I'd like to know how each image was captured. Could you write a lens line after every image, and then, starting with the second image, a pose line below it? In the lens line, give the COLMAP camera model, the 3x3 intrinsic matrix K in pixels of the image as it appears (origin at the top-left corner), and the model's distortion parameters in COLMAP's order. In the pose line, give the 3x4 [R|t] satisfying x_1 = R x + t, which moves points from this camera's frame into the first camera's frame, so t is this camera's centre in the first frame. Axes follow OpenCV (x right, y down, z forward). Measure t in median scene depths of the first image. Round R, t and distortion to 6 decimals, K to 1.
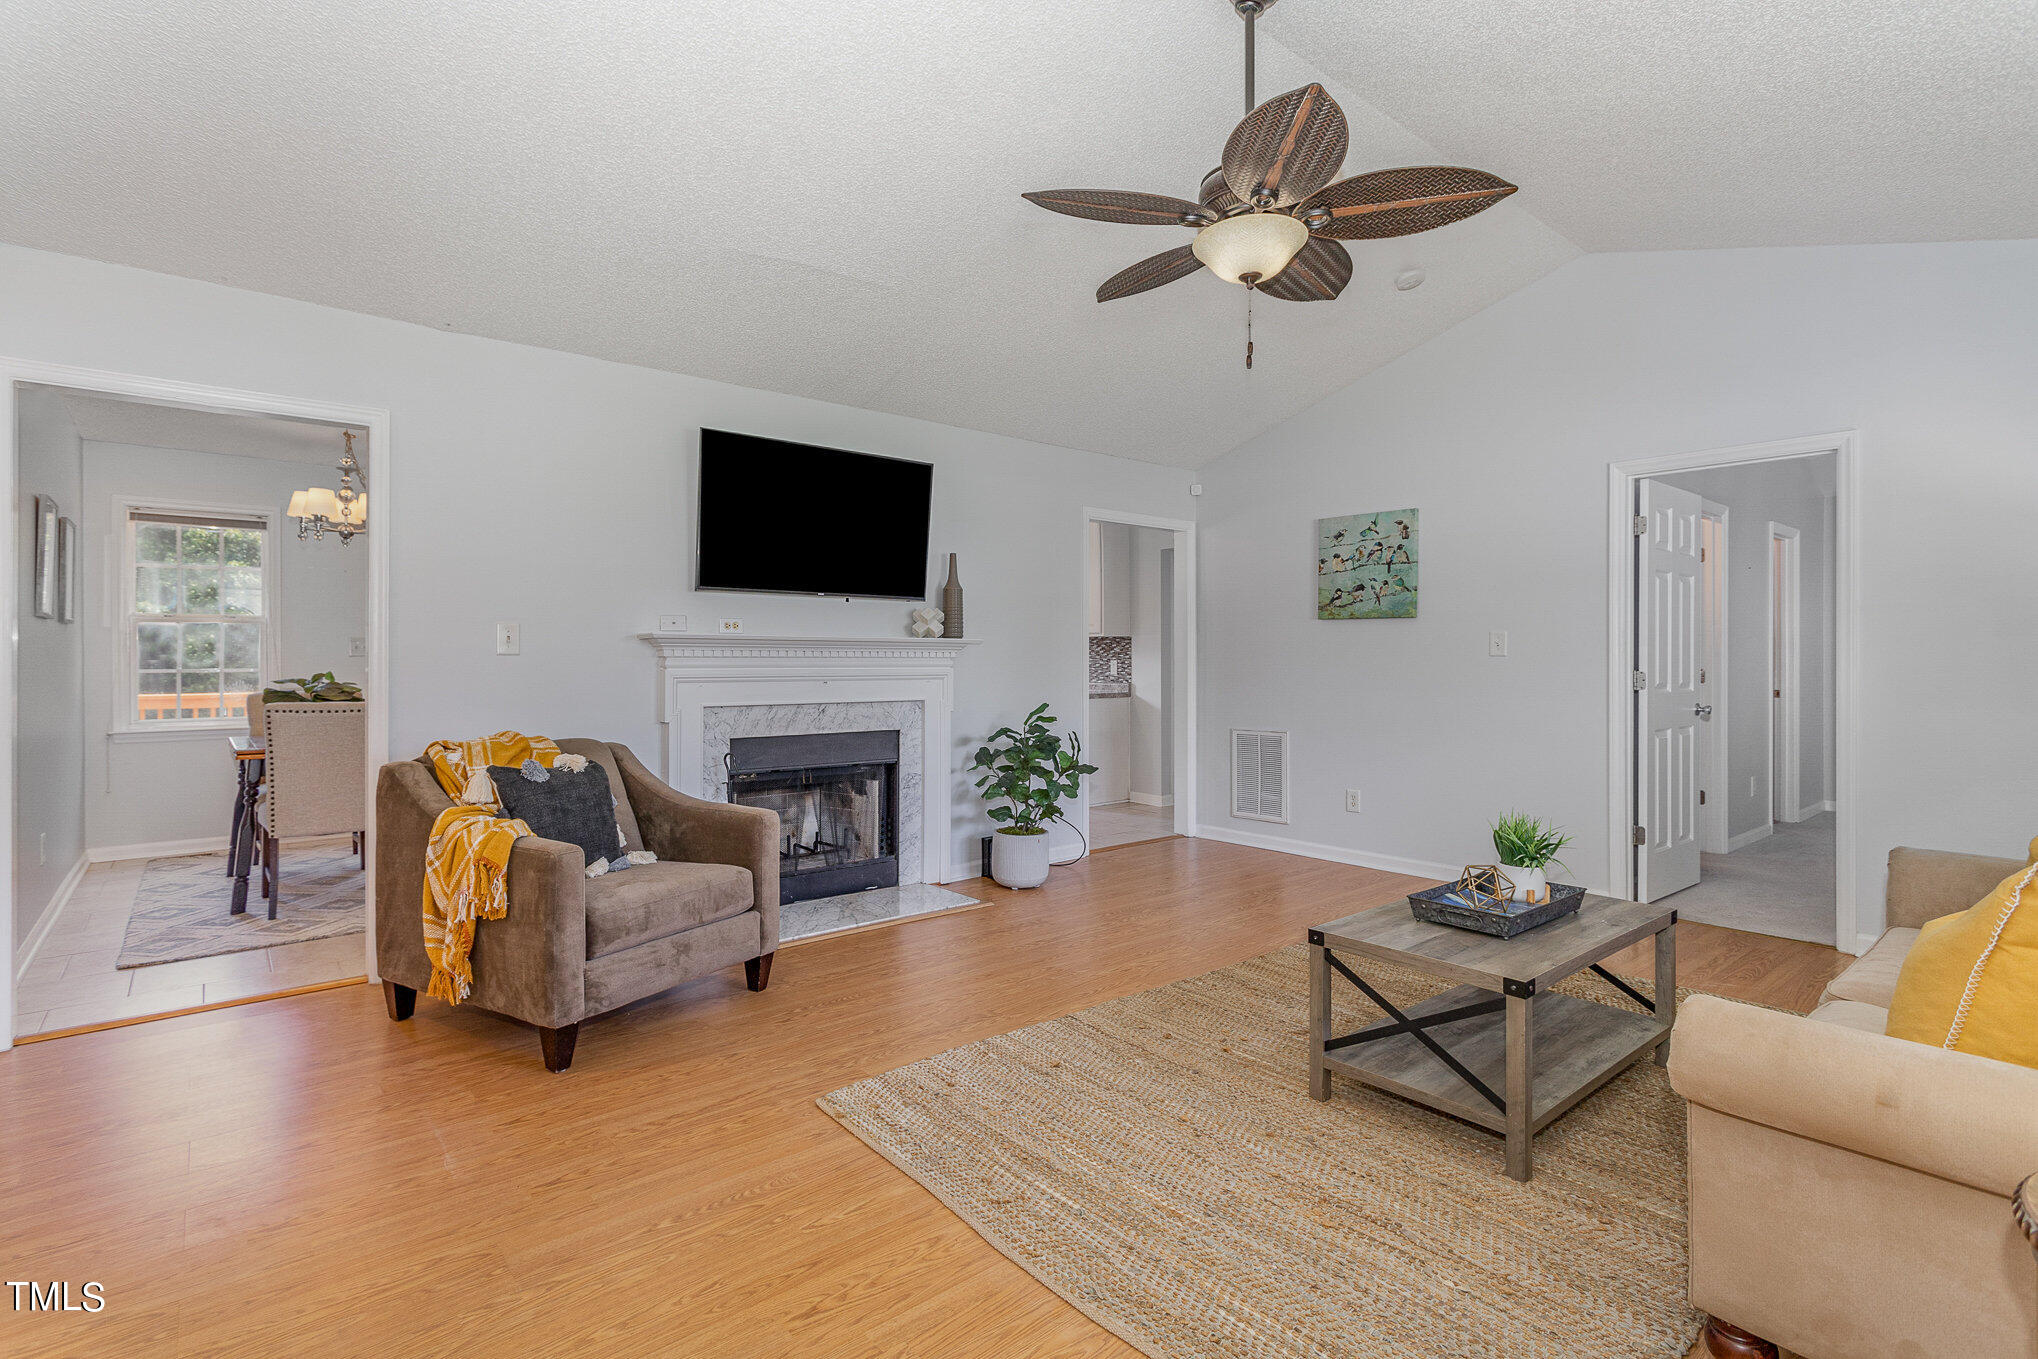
lens RADIAL K [[967.4, 0, 1013.1], [0, 967.4, 667.8], [0, 0, 1]] dist [0.002270, -0.000062]
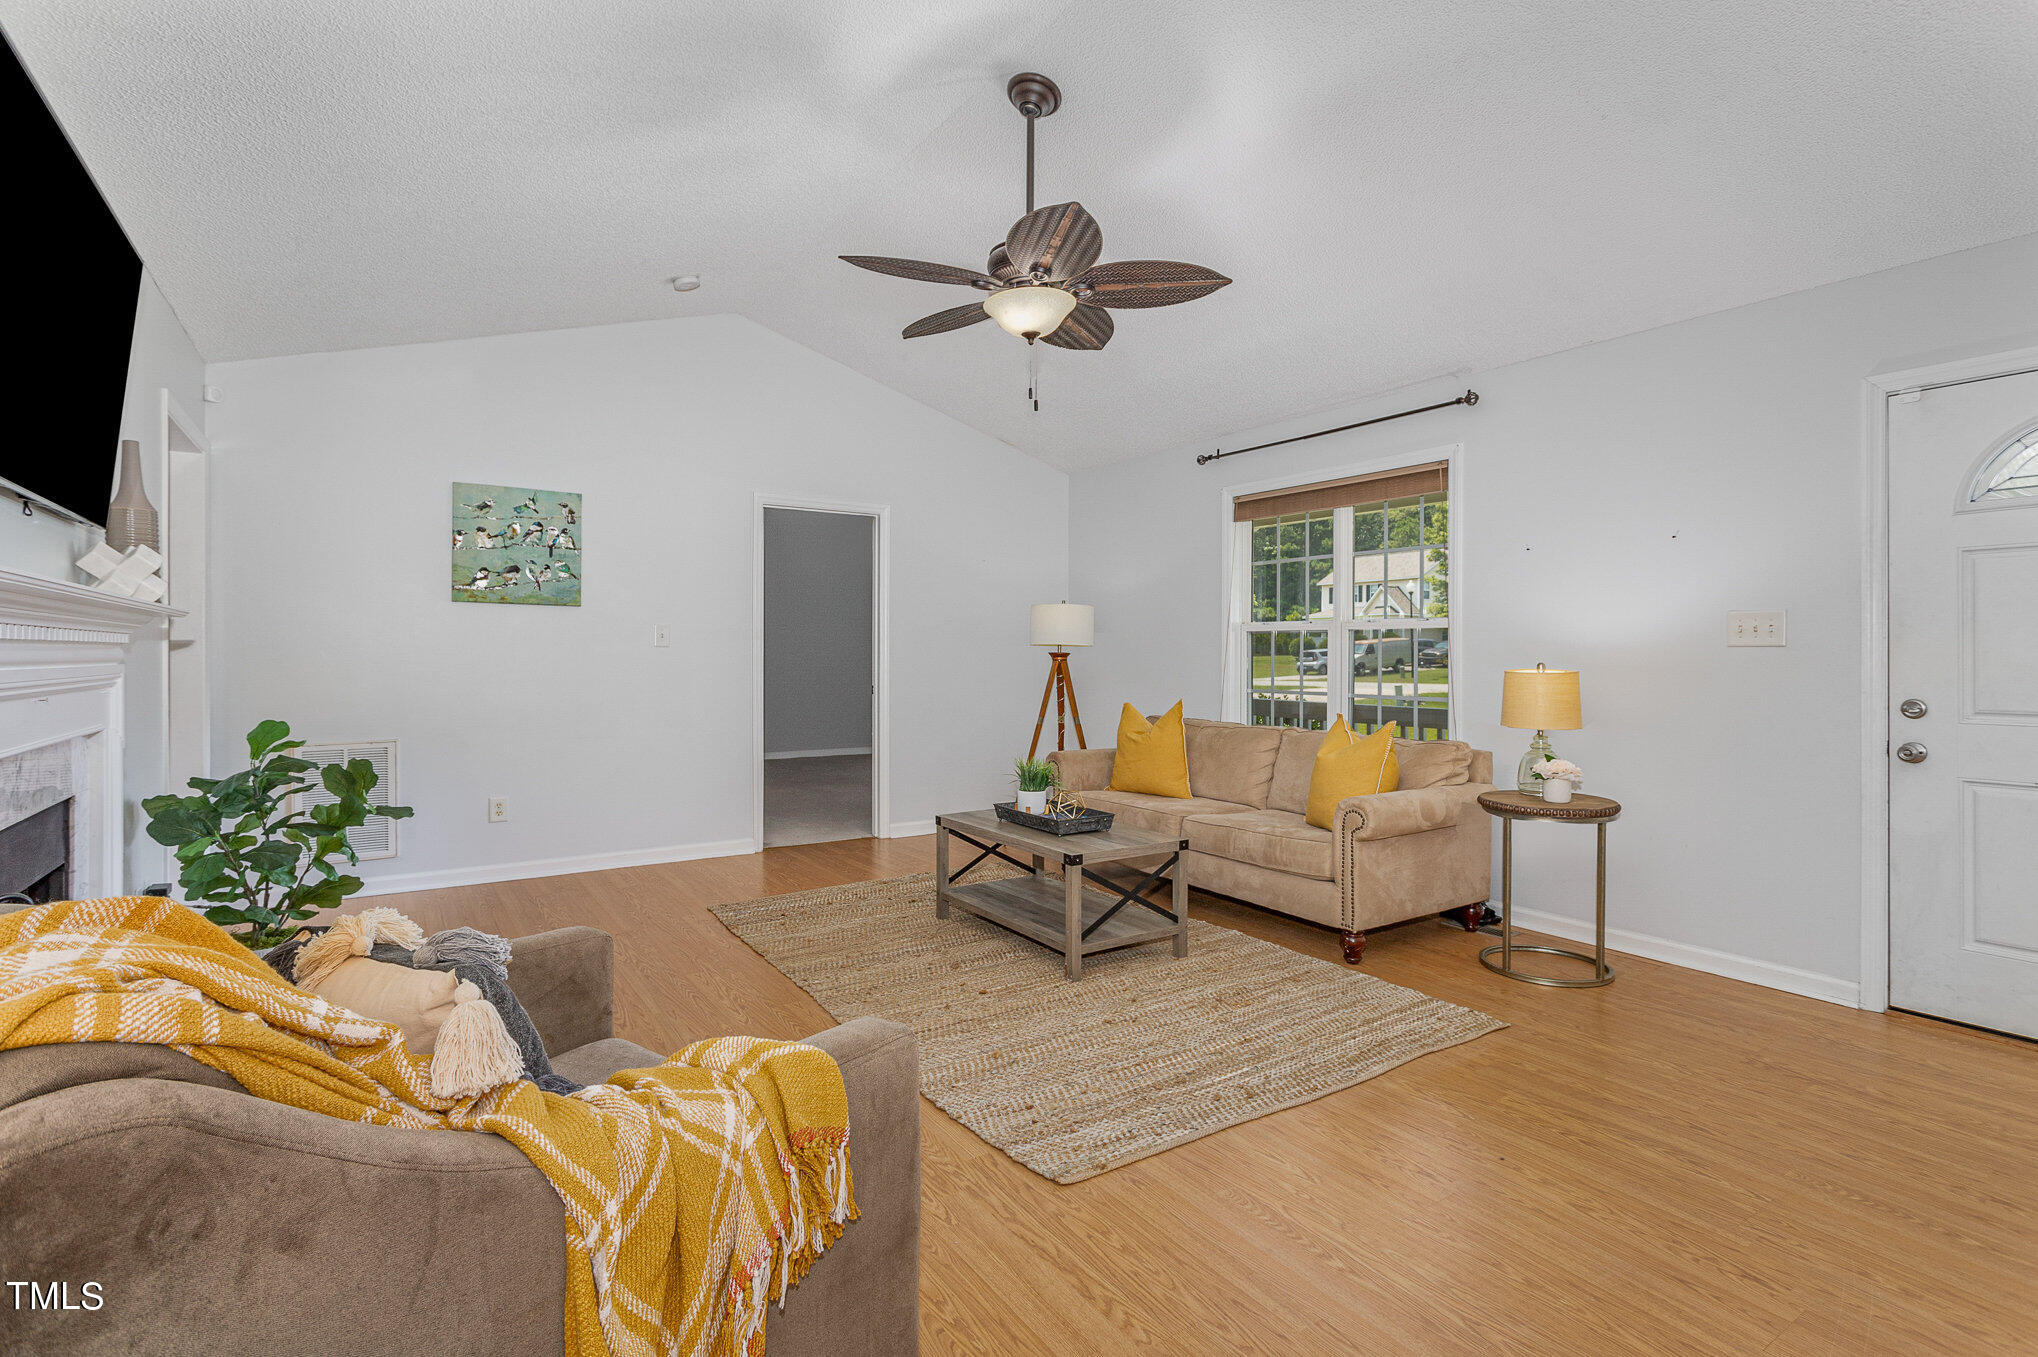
lens RADIAL K [[967.4, 0, 1012.7], [0, 967.4, 664.1], [0, 0, 1]] dist [0.002270, -0.000062]
pose [[0.118867, -0.014842, 0.992799, -0.493737], [0.008109, 0.999869, 0.013977, -0.004147], [-0.992877, 0.006389, 0.118972, 0.452430]]
